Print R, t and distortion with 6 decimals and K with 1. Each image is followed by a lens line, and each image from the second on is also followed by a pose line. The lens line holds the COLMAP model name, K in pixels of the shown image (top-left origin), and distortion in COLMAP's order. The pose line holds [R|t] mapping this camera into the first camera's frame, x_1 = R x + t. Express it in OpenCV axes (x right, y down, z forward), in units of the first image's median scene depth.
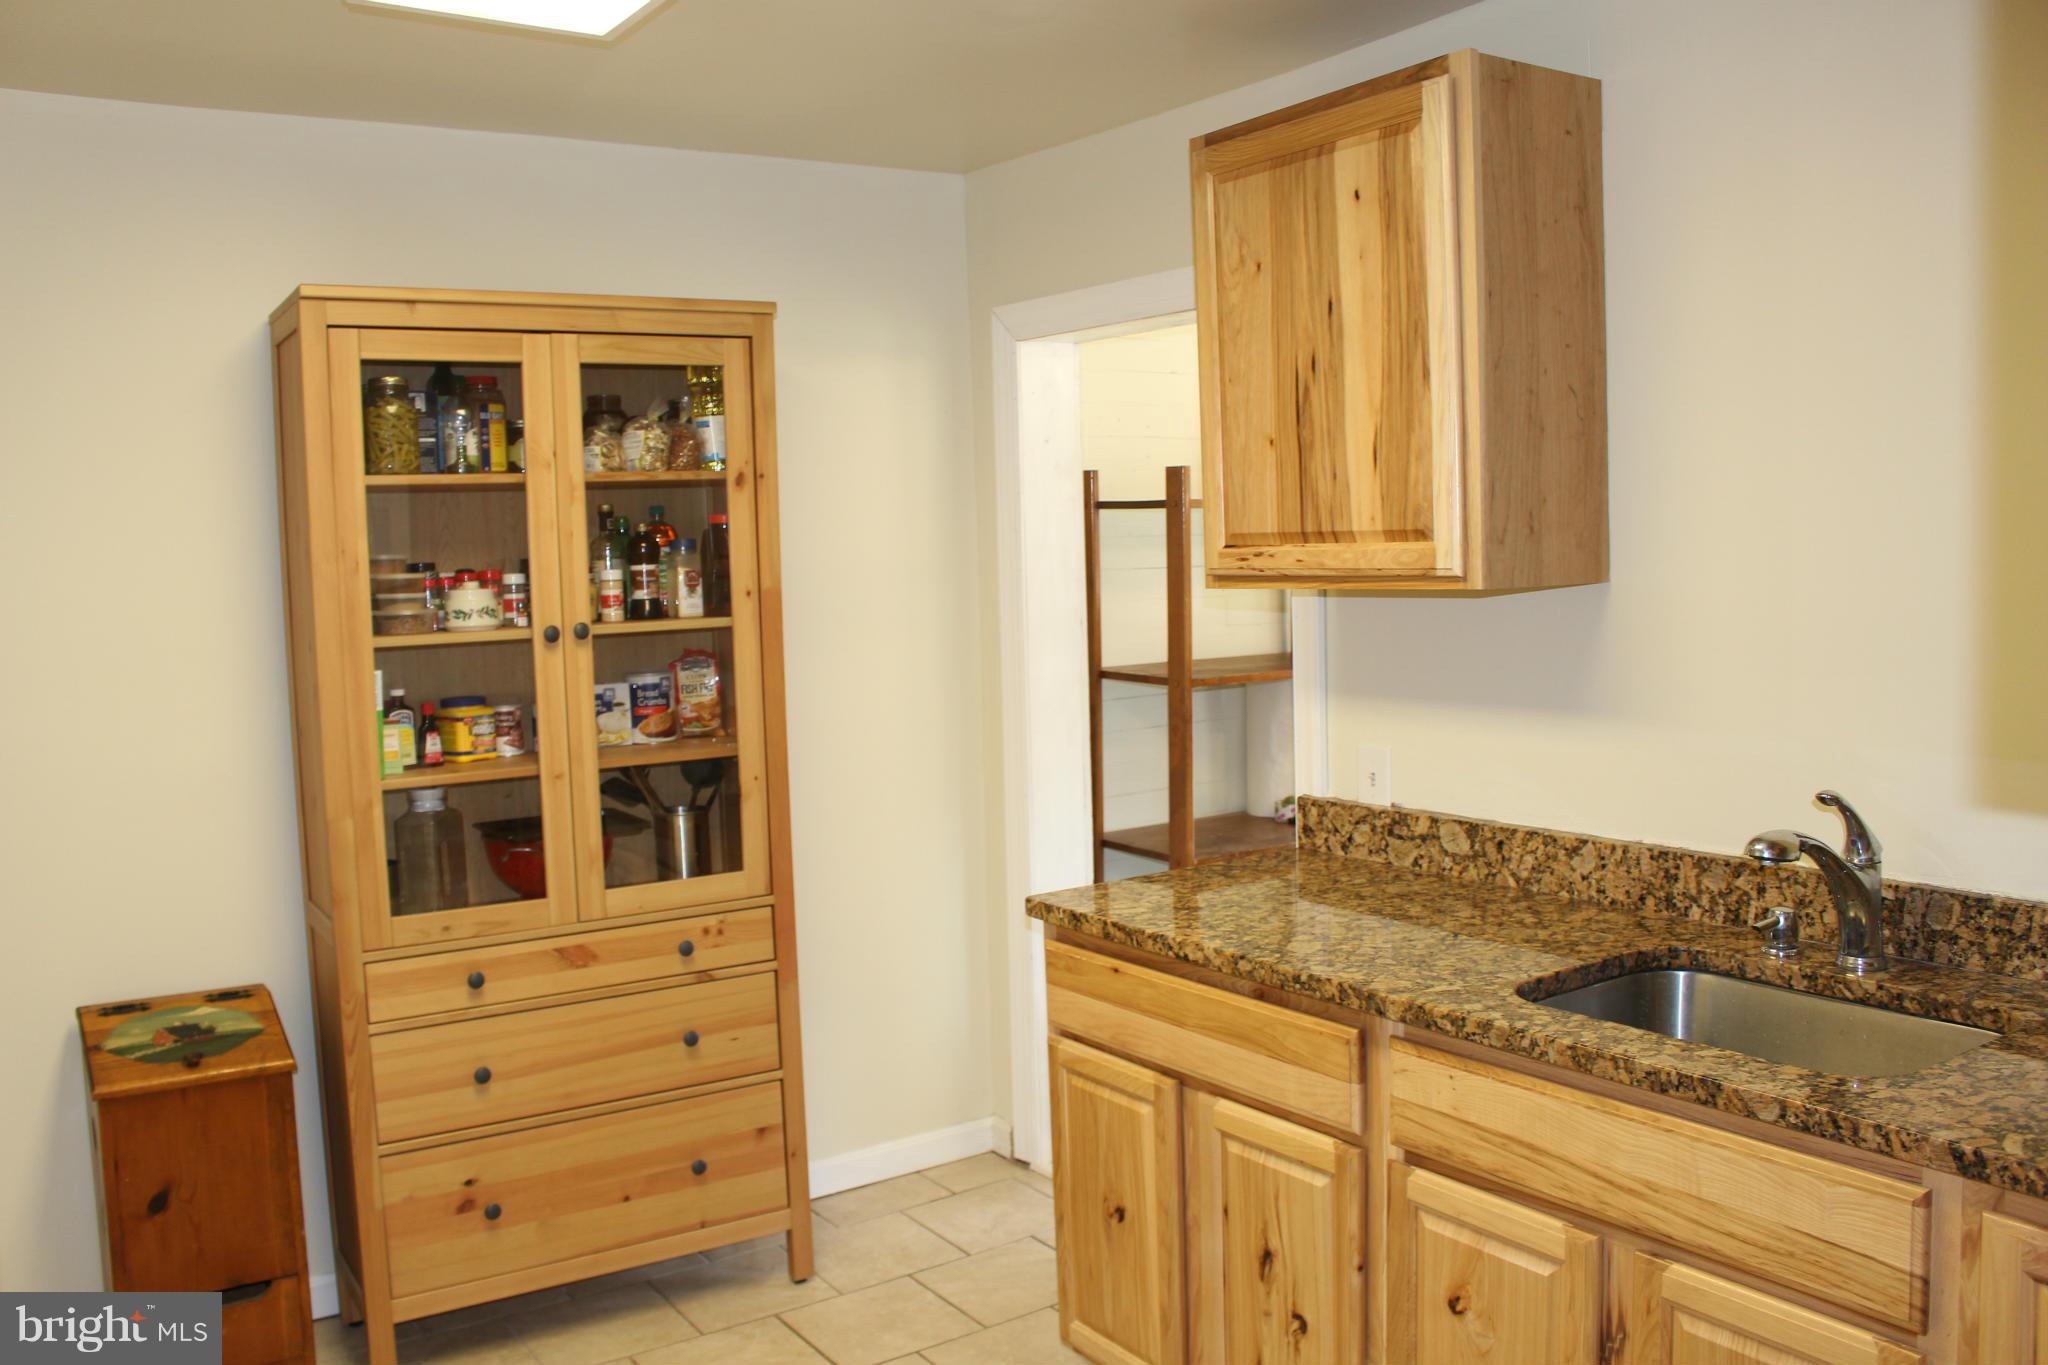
lens RADIAL K [[1680.6, 0, 988.8], [0, 1680.6, 676.7], [0, 0, 1]] dist [-0.135795, 0.094893]
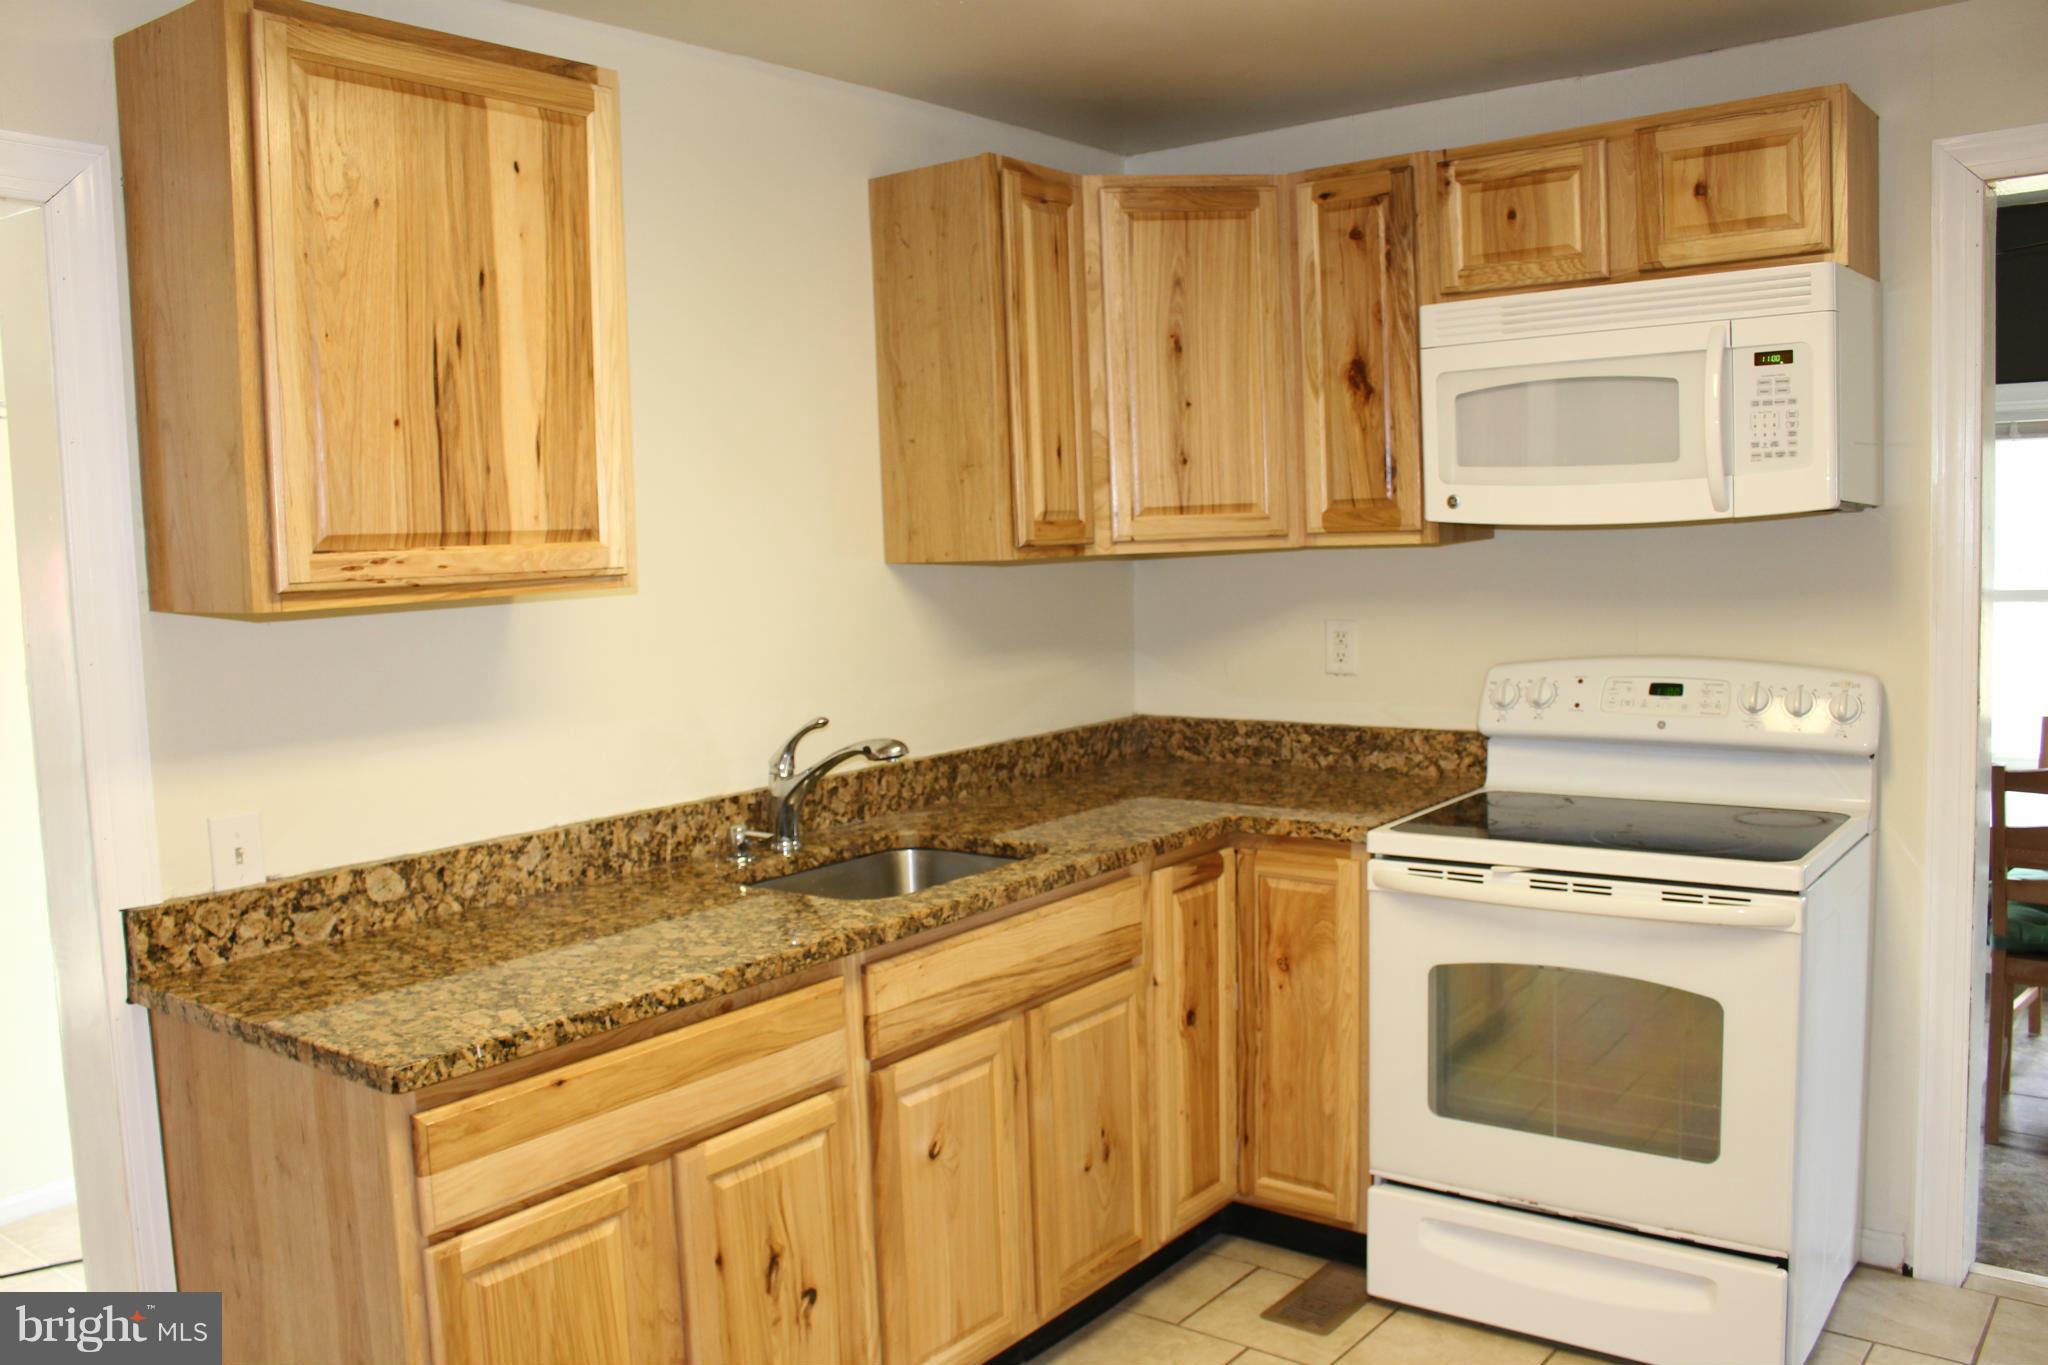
lens RADIAL K [[1680.6, 0, 988.8], [0, 1680.6, 676.7], [0, 0, 1]] dist [-0.135795, 0.094893]
pose [[-0.309086, -0.039248, 0.950224, -0.721834], [0.117813, 0.989872, 0.079208, -0.049799], [-0.943709, 0.136431, -0.301331, 1.035348]]
